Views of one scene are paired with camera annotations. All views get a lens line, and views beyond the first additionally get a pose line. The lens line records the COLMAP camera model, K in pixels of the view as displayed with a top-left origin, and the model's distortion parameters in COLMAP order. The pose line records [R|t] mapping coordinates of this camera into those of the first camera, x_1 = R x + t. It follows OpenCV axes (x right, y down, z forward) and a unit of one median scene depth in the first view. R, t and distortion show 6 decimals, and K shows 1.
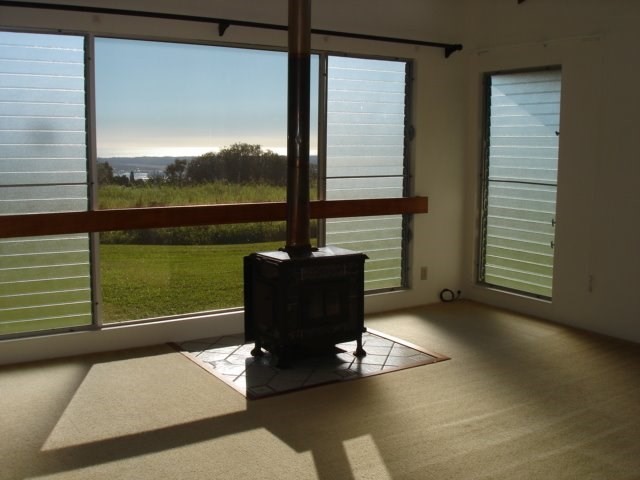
lens RADIAL K [[722.3, 0, 320.0], [0, 722.3, 240.0], [0, 0, 1]] dist [-0.087362, -0.028216]
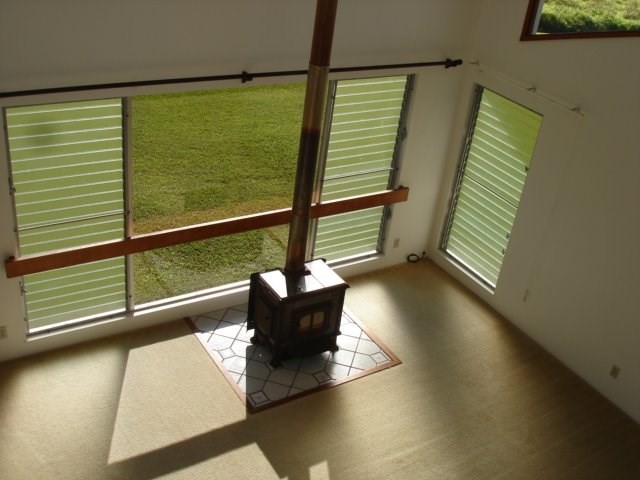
lens RADIAL K [[722.3, 0, 320.0], [0, 722.3, 240.0], [0, 0, 1]] dist [-0.087362, -0.028216]
pose [[0.994084, 0.096628, 0.049604, -0.053249], [-0.108245, 0.919063, 0.378954, -0.512295], [-0.008971, -0.382082, 0.924085, -0.127802]]
